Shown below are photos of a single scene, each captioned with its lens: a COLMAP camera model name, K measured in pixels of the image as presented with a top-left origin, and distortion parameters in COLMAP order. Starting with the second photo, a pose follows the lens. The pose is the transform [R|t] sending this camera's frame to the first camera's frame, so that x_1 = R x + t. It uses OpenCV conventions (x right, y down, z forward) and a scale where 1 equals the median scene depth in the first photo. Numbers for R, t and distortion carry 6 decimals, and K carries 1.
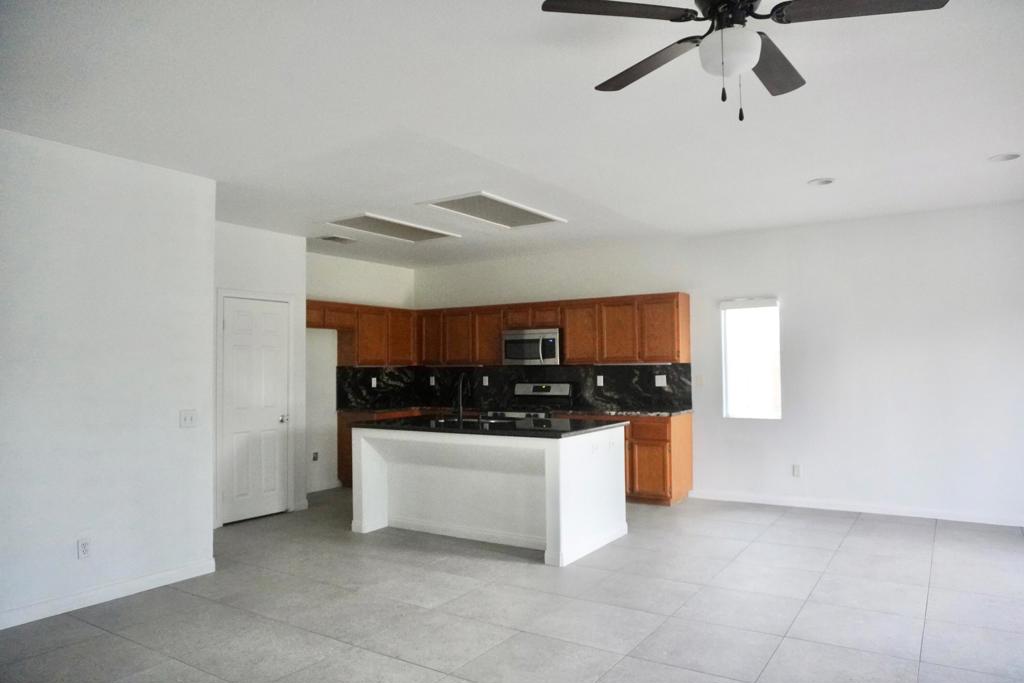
lens RADIAL K [[690.7, 0, 511.1], [0, 690.7, 340.5], [0, 0, 1]] dist [0.051577, 0.000789]
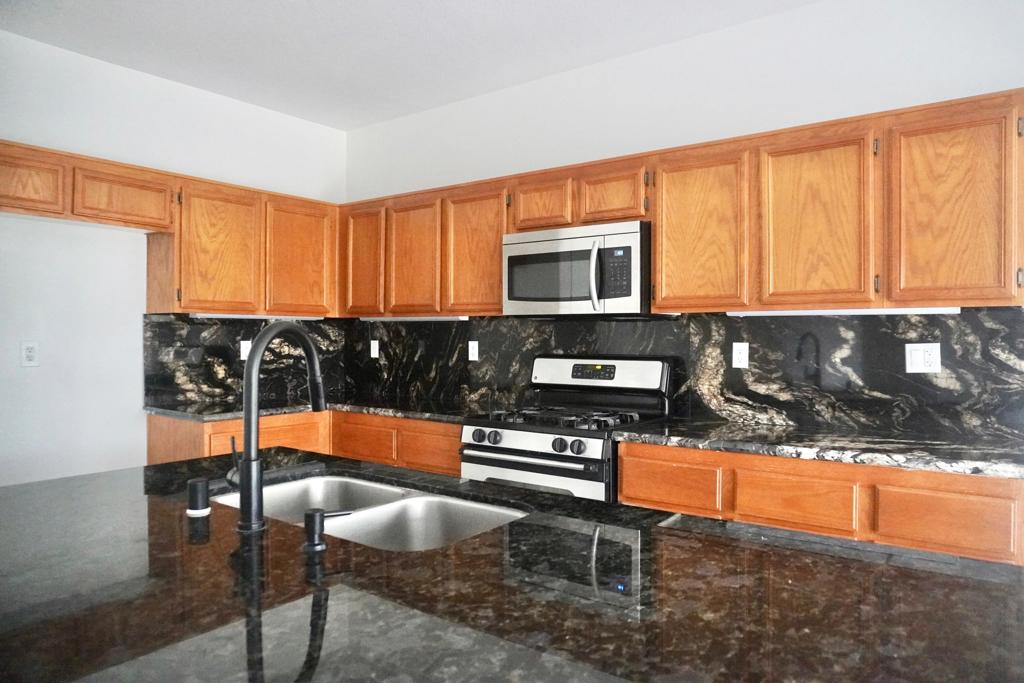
lens RADIAL K [[690.7, 0, 511.8], [0, 690.7, 340.7], [0, 0, 1]] dist [0.051577, 0.000789]
pose [[0.997901, 0.013709, -0.063295, 0.021001], [-0.010717, 0.998820, 0.047368, 0.031690], [0.063870, -0.046591, 0.996870, 0.581817]]
